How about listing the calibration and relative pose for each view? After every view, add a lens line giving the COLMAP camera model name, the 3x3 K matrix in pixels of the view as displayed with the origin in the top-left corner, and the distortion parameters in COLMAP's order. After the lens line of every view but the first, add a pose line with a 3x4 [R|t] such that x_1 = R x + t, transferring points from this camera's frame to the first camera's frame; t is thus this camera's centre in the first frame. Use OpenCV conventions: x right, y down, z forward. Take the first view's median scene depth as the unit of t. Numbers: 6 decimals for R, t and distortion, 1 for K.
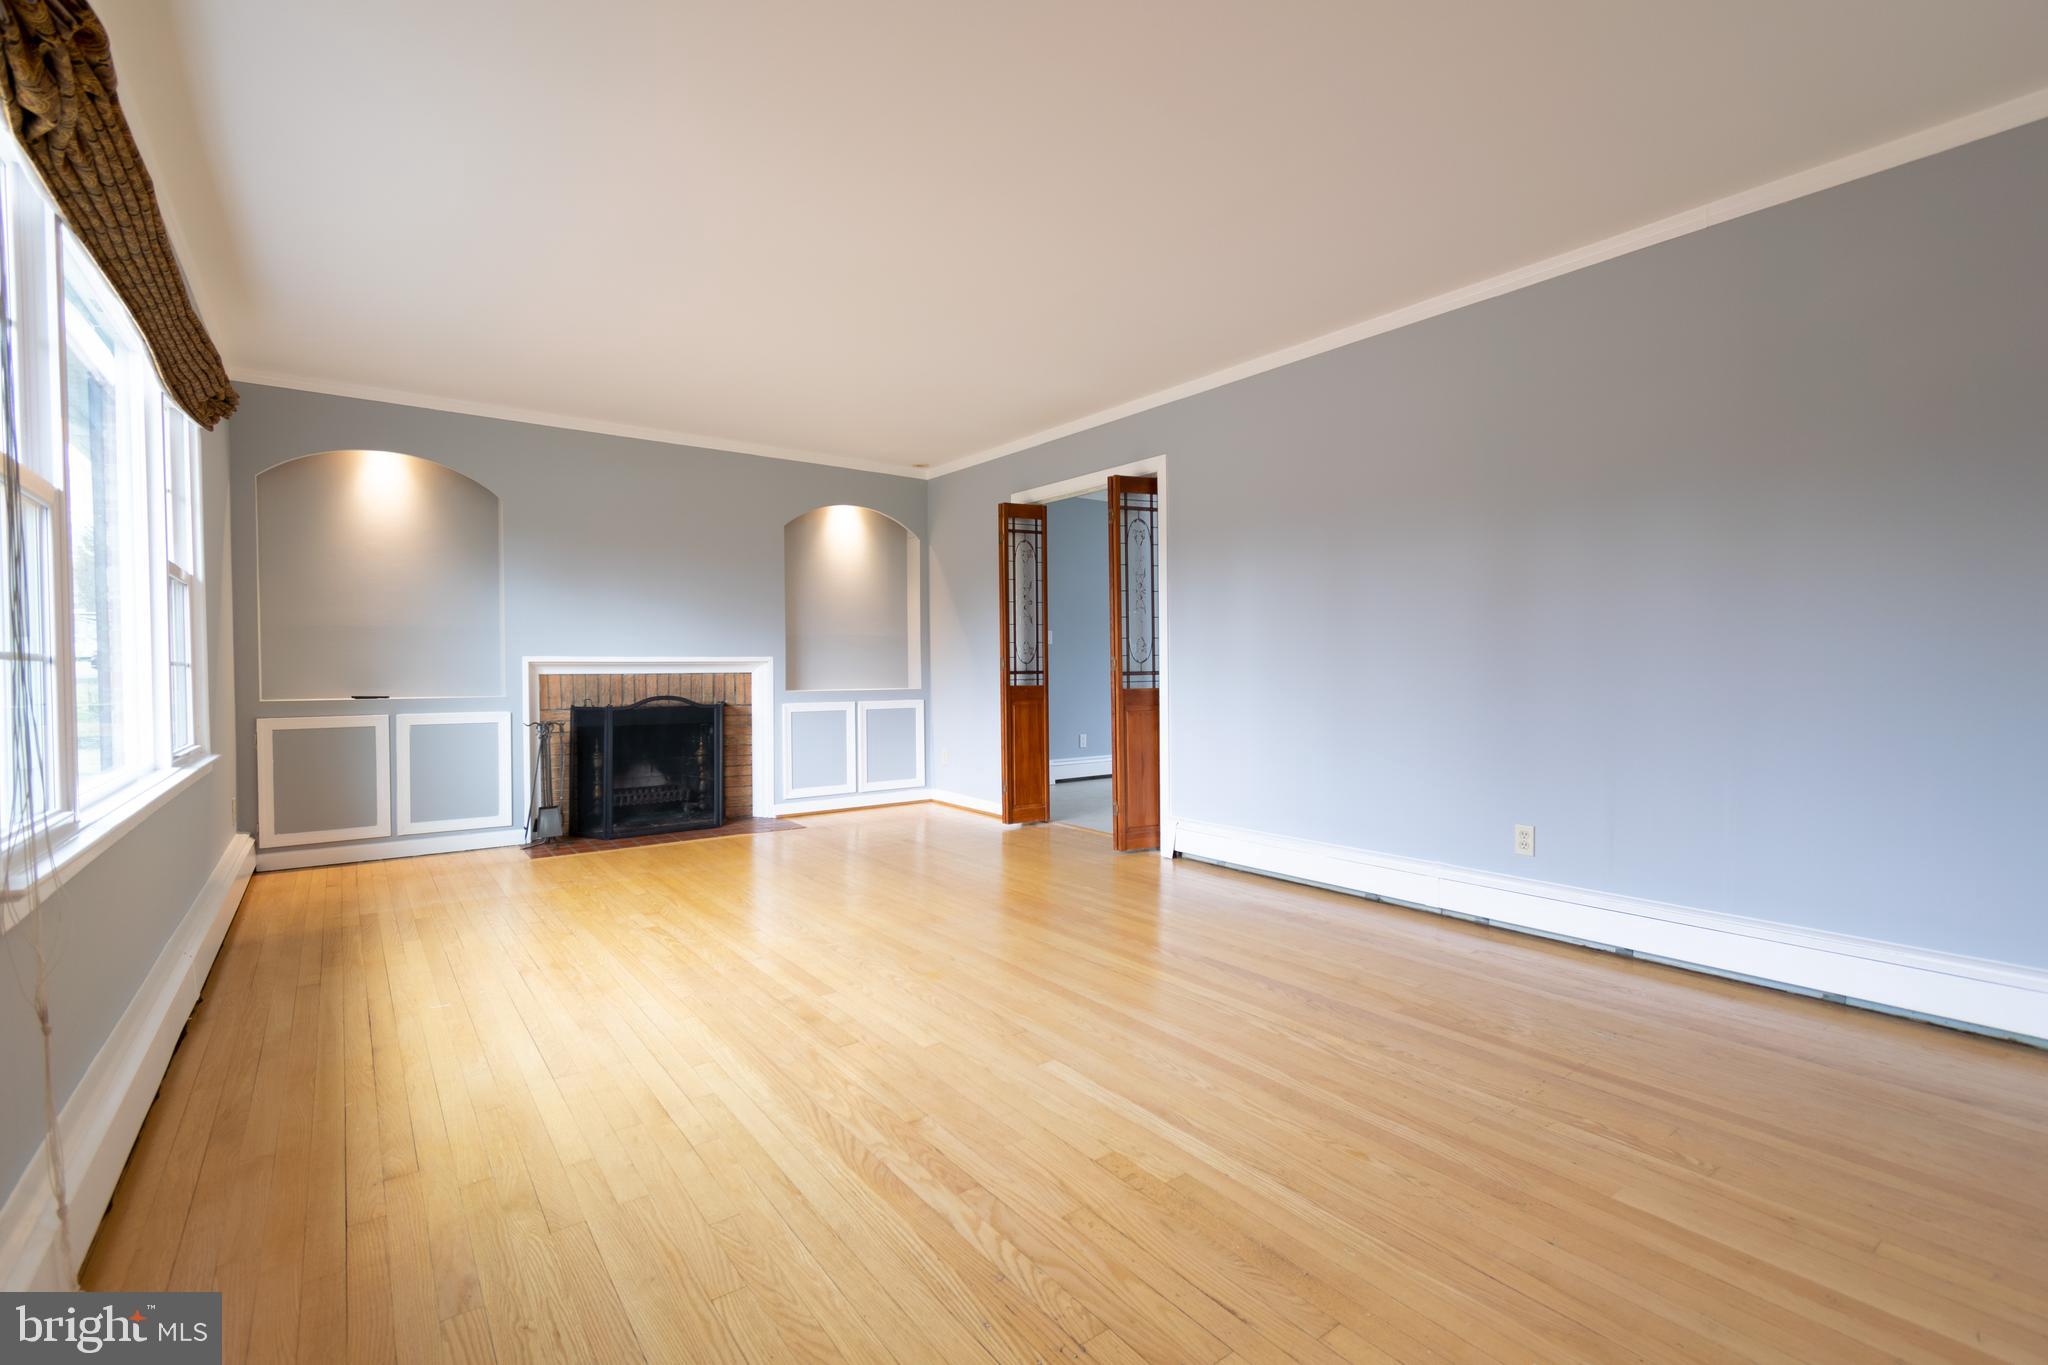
lens RADIAL K [[907.5, 0, 1023.0], [0, 907.5, 679.7], [0, 0, 1]] dist [0.003243, 0.000037]
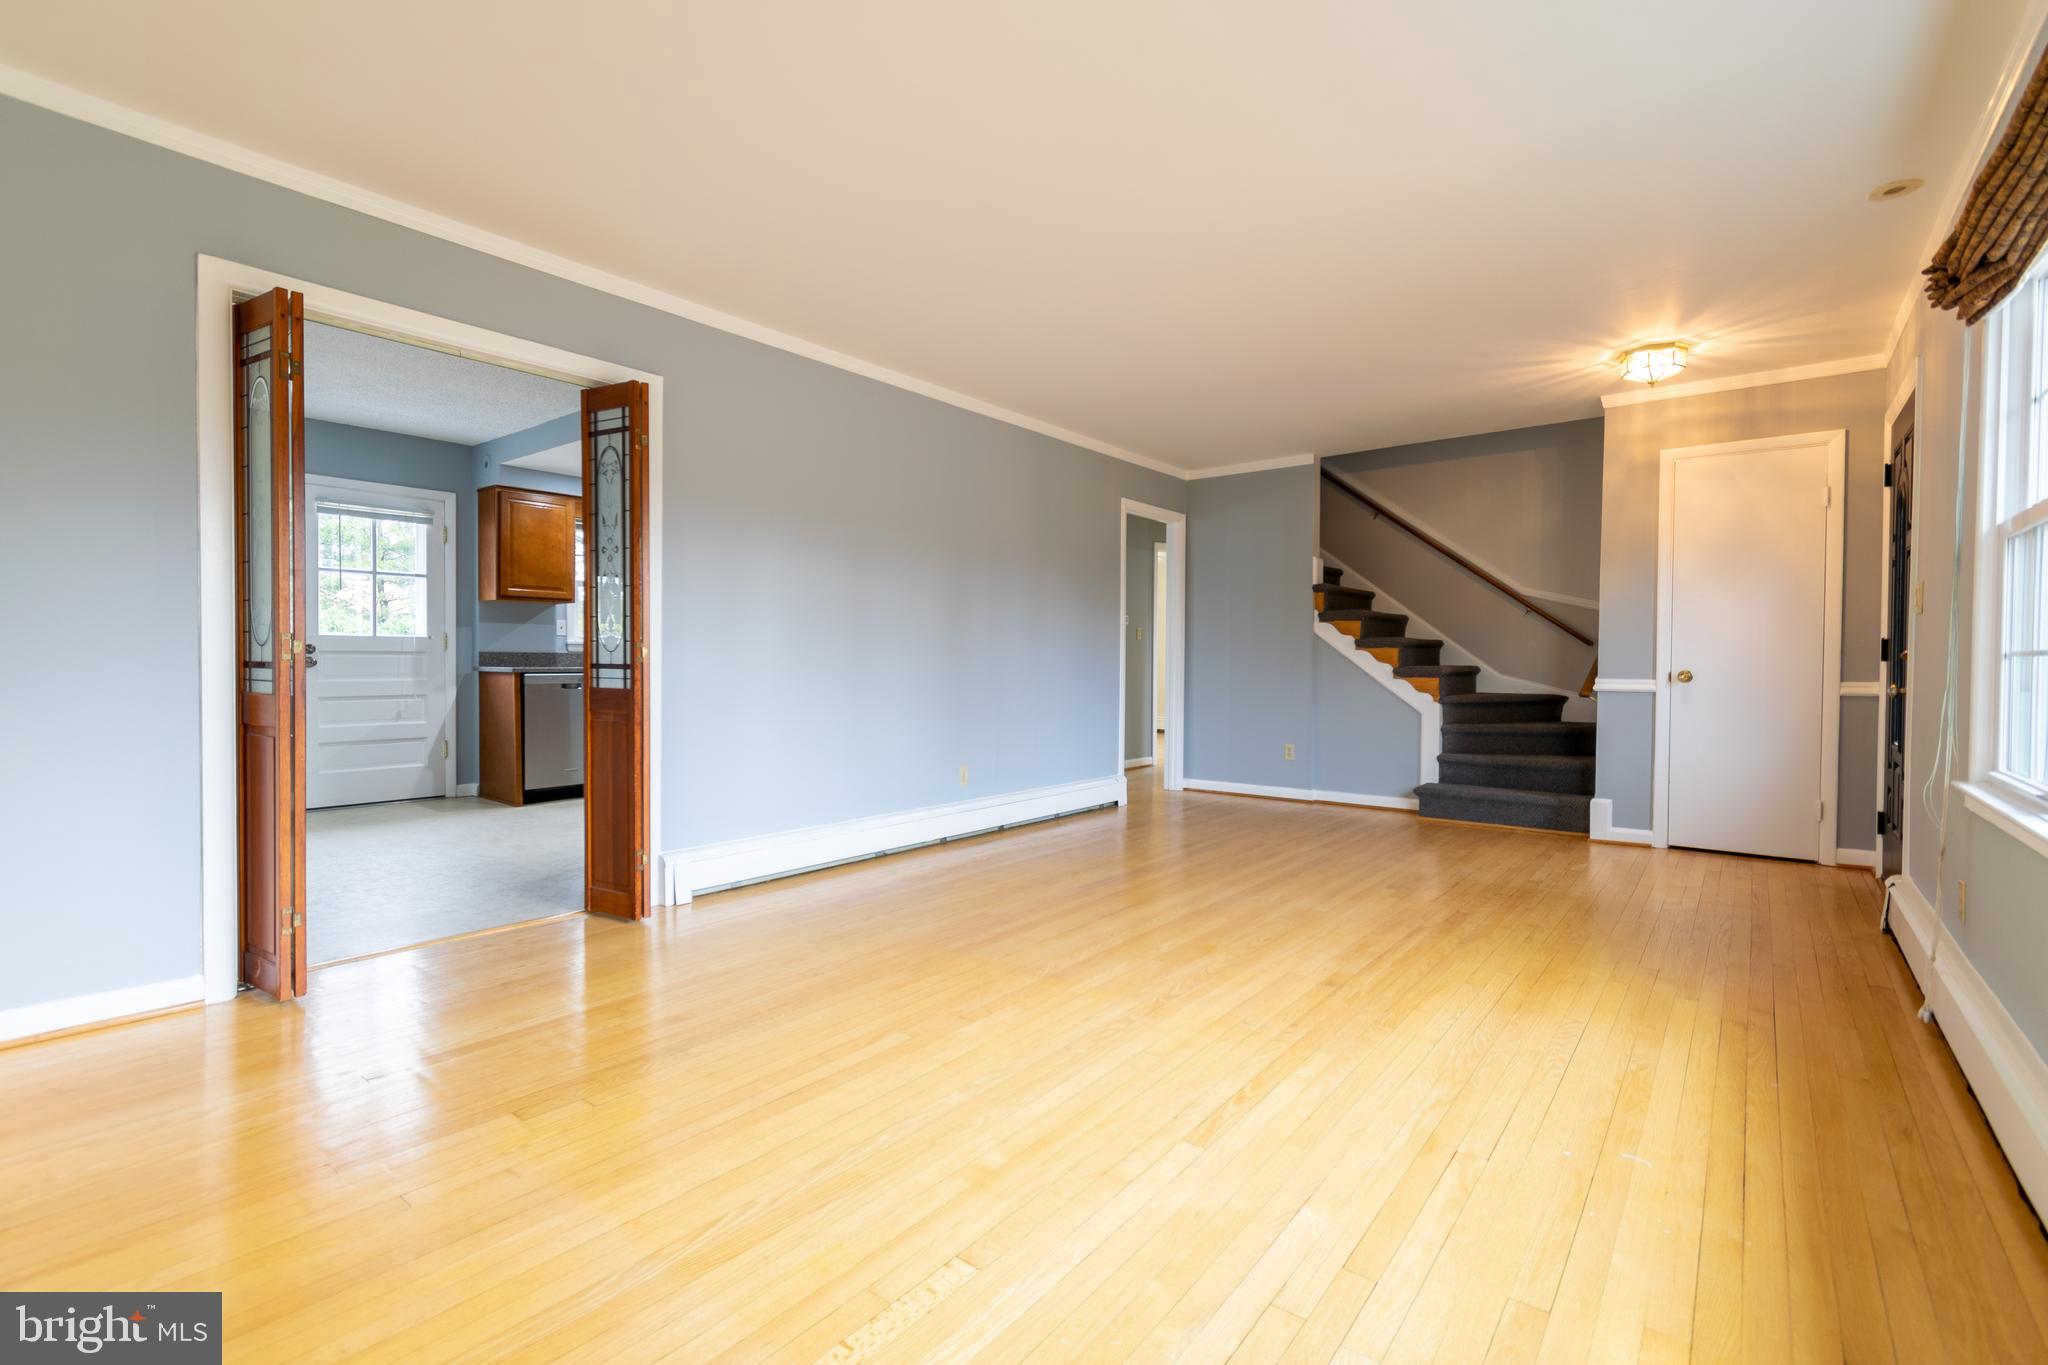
lens RADIAL K [[907.5, 0, 1023.0], [0, 907.5, 679.7], [0, 0, 1]] dist [0.003243, 0.000037]
pose [[-0.243829, -0.018730, 0.969637, -0.659223], [0.006330, 0.999761, 0.020904, -0.010653], [-0.969797, 0.011234, -0.243653, 0.895666]]
